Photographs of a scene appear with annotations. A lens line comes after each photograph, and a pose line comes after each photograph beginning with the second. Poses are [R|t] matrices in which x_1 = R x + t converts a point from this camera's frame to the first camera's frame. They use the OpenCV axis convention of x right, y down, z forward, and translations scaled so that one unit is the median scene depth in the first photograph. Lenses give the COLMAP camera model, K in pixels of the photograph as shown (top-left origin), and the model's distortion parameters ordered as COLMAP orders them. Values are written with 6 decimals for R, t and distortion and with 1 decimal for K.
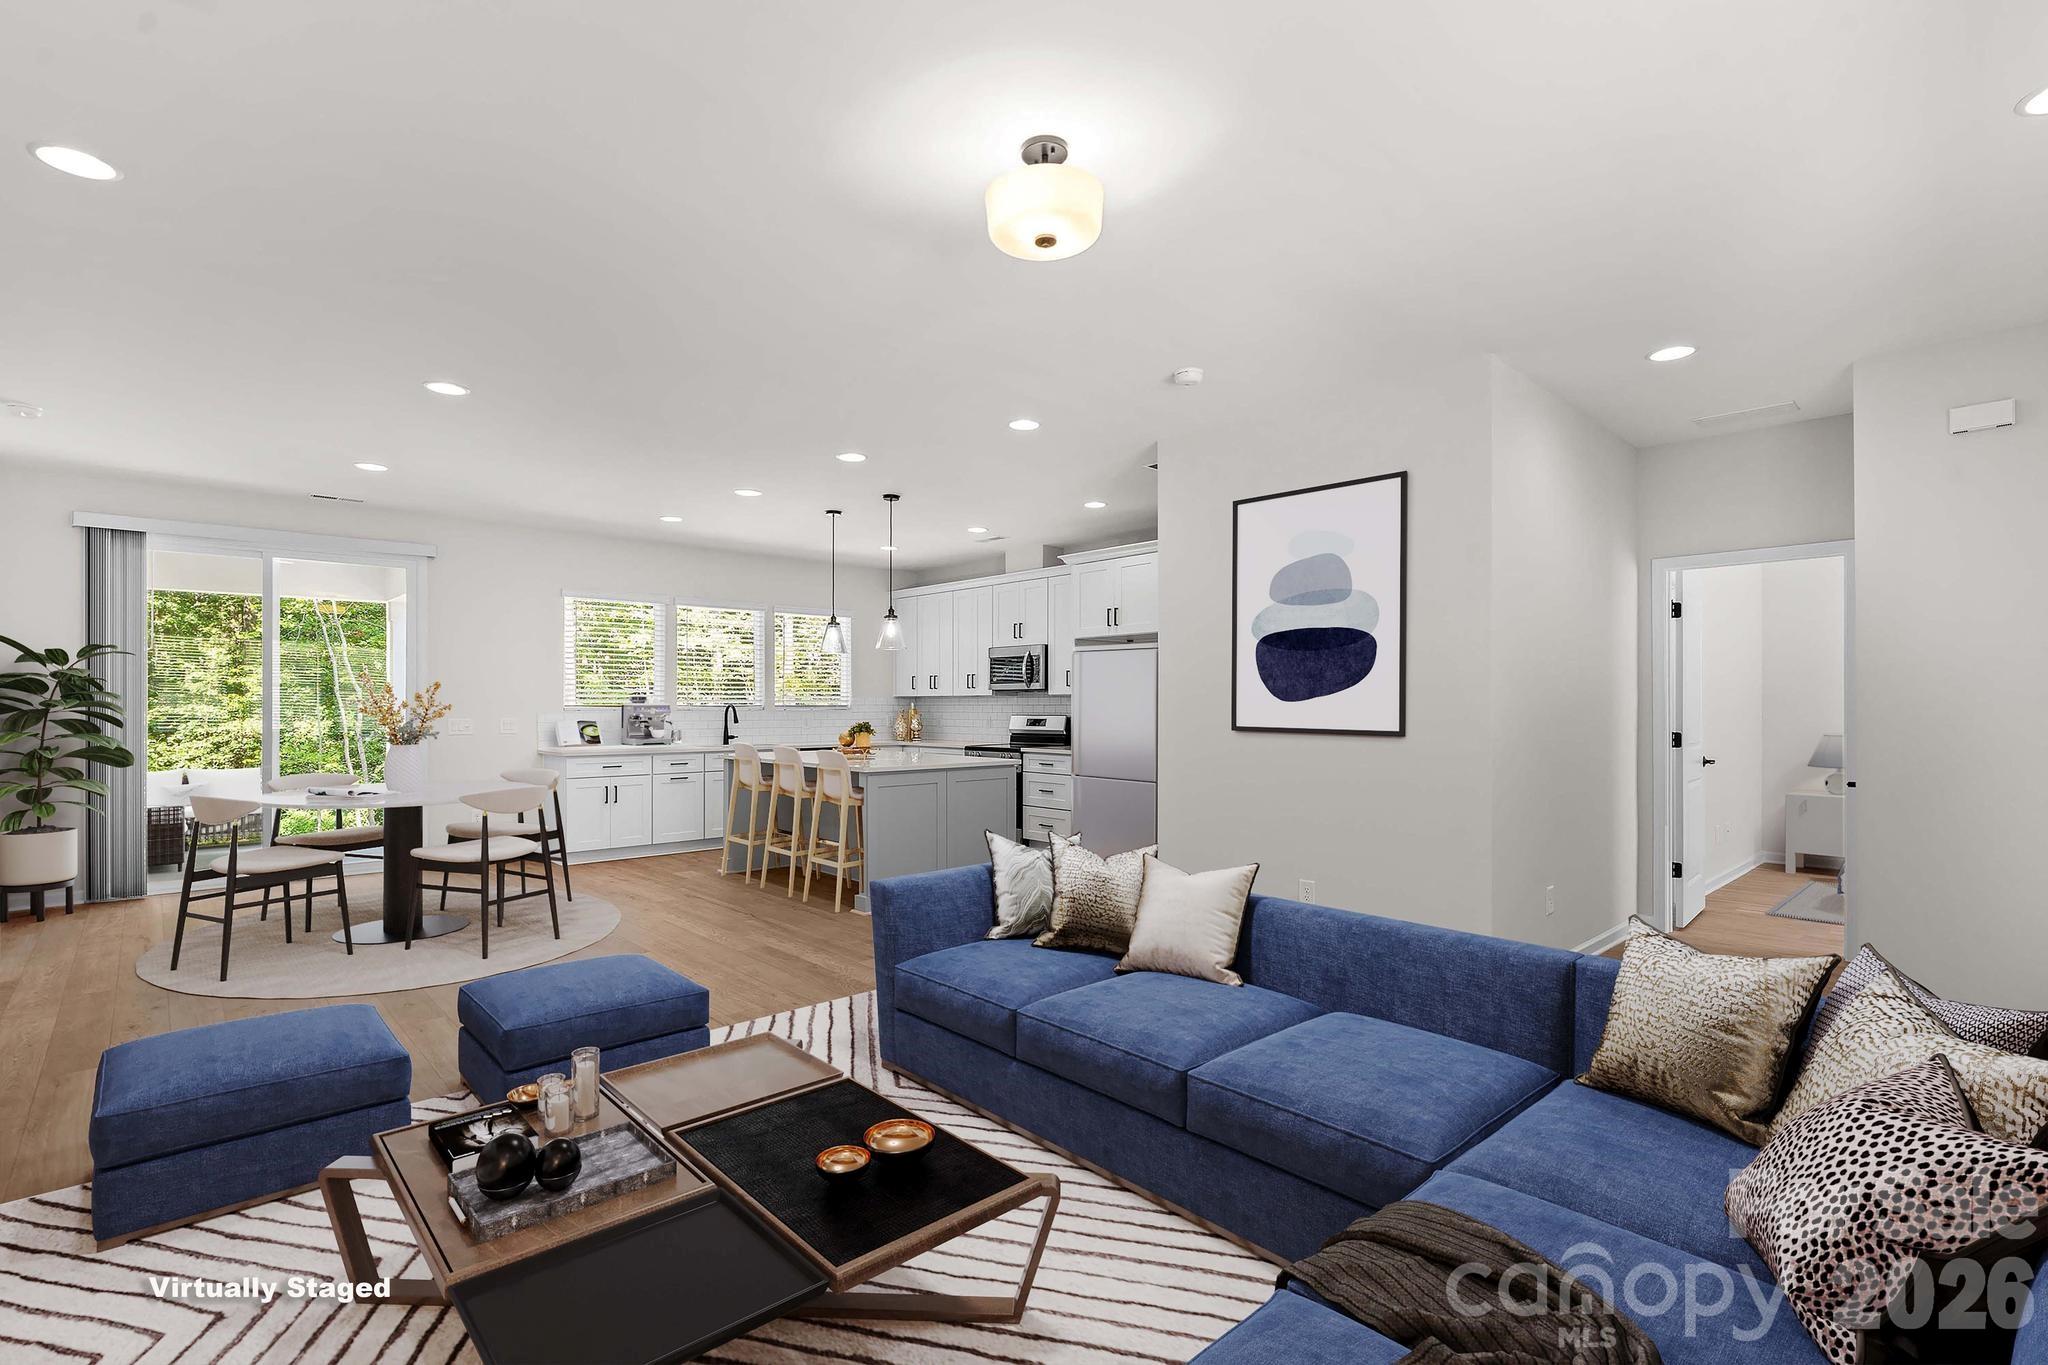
lens RADIAL K [[939.8, 0, 1021.9], [0, 939.8, 696.2], [0, 0, 1]] dist [0.000454, -0.000278]
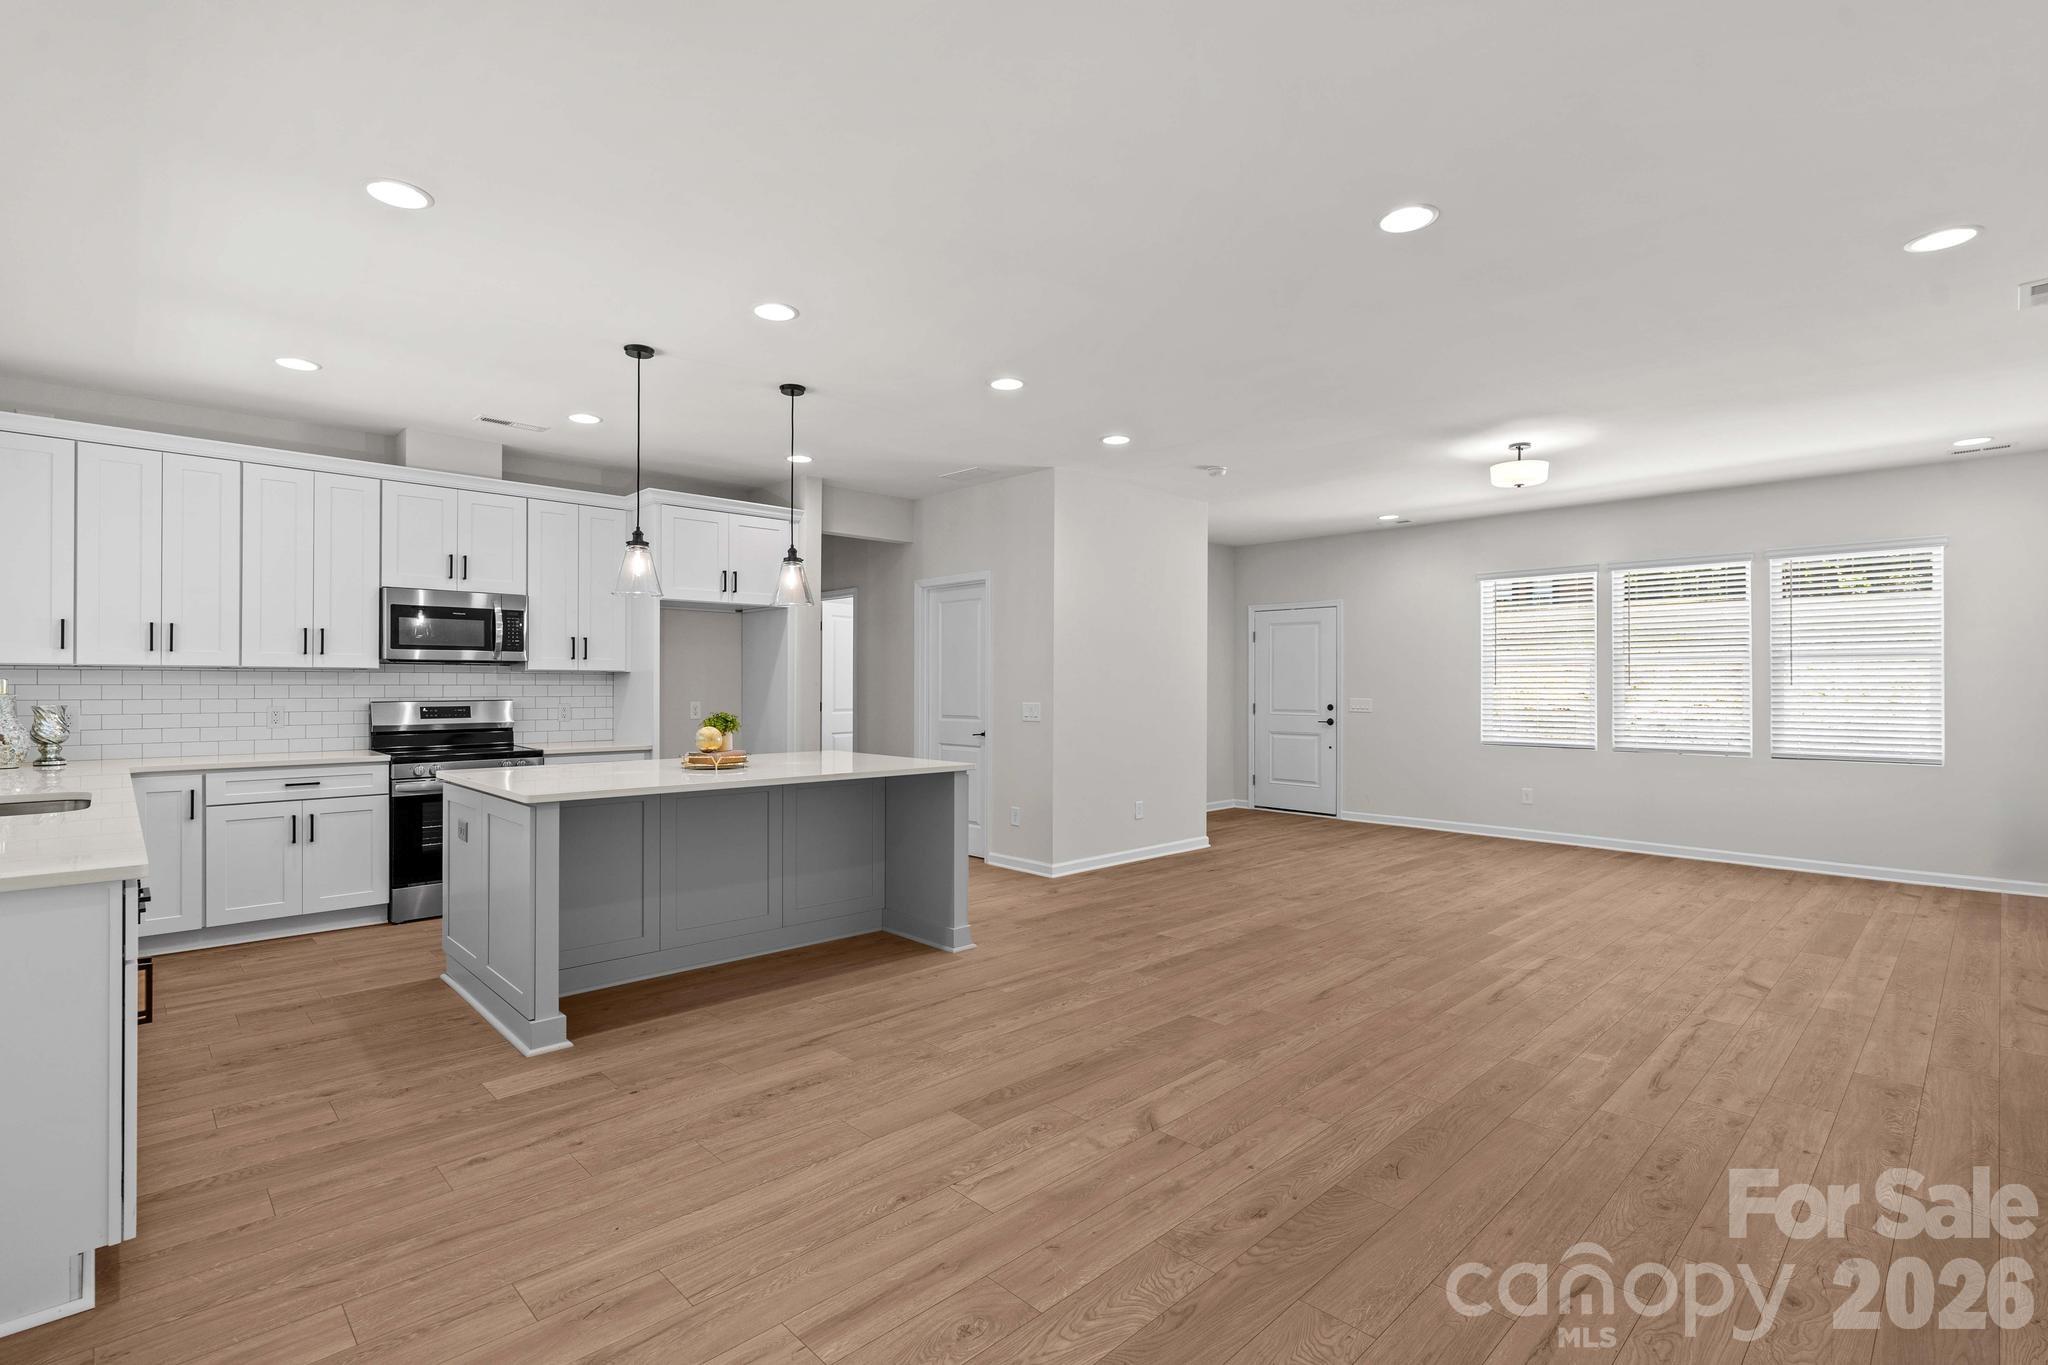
lens RADIAL K [[947.9, 0, 1010.3], [0, 947.9, 682.7], [0, 0, 1]] dist [-0.000392, -0.000107]
pose [[-0.009360, 0.002272, 0.999954, -0.621462], [-0.011699, 0.999929, -0.002382, 0.004860], [-0.999888, -0.011720, -0.009333, 0.618771]]
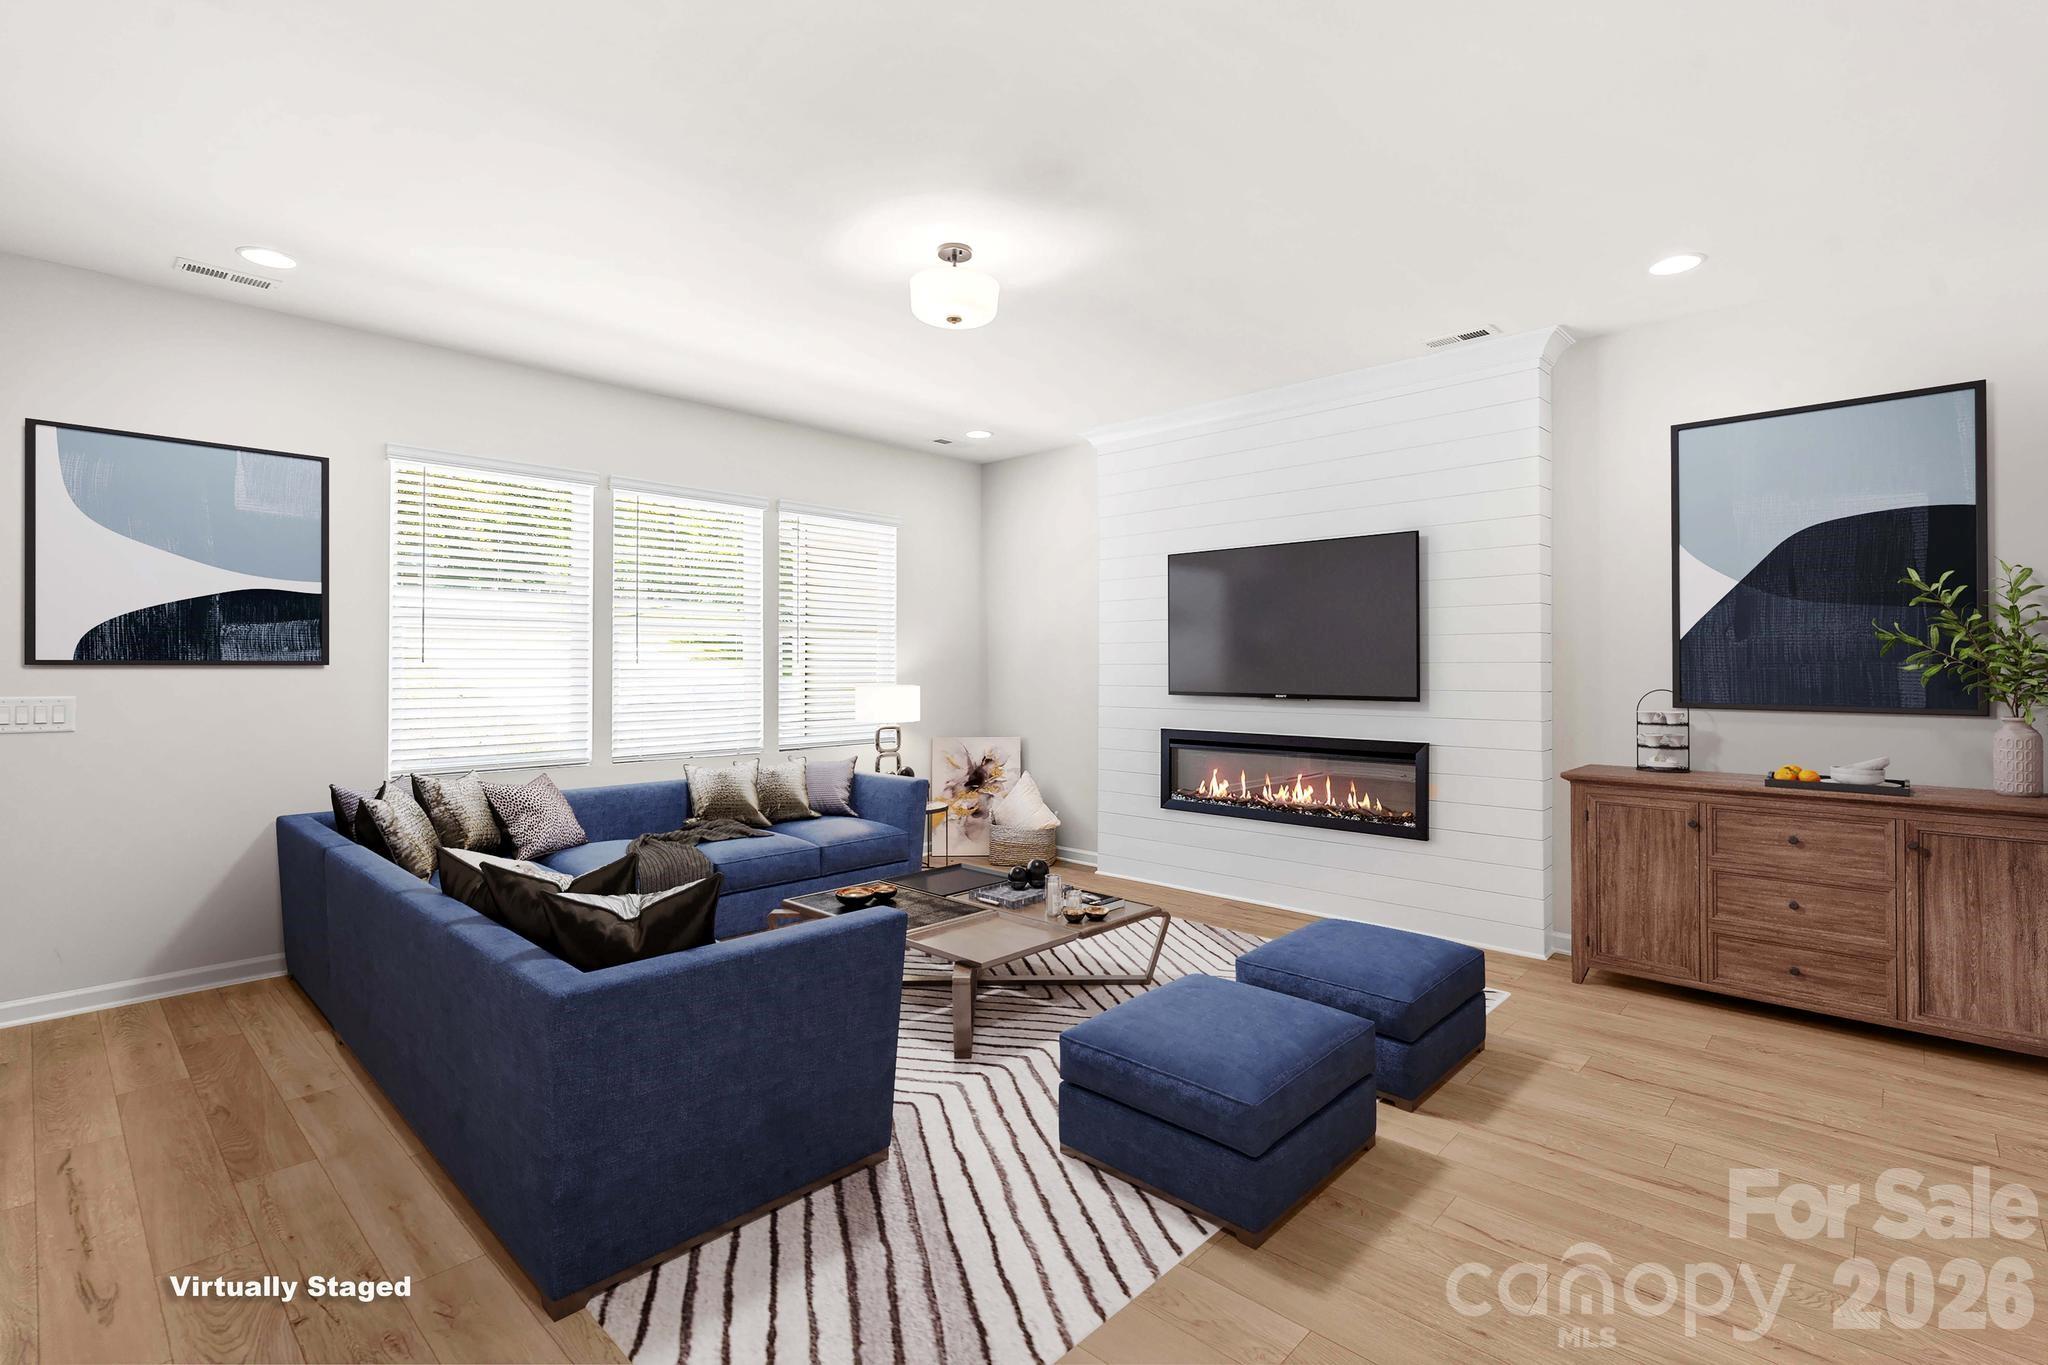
lens RADIAL K [[942.3, 0, 1020.4], [0, 942.3, 658.5], [0, 0, 1]] dist [0.000044, 0.000134]
pose [[-0.998375, -0.001904, -0.056961, 0.002580], [-0.000834, 0.999823, -0.018797, 0.006514], [0.056987, -0.018719, -0.998199, 0.639363]]
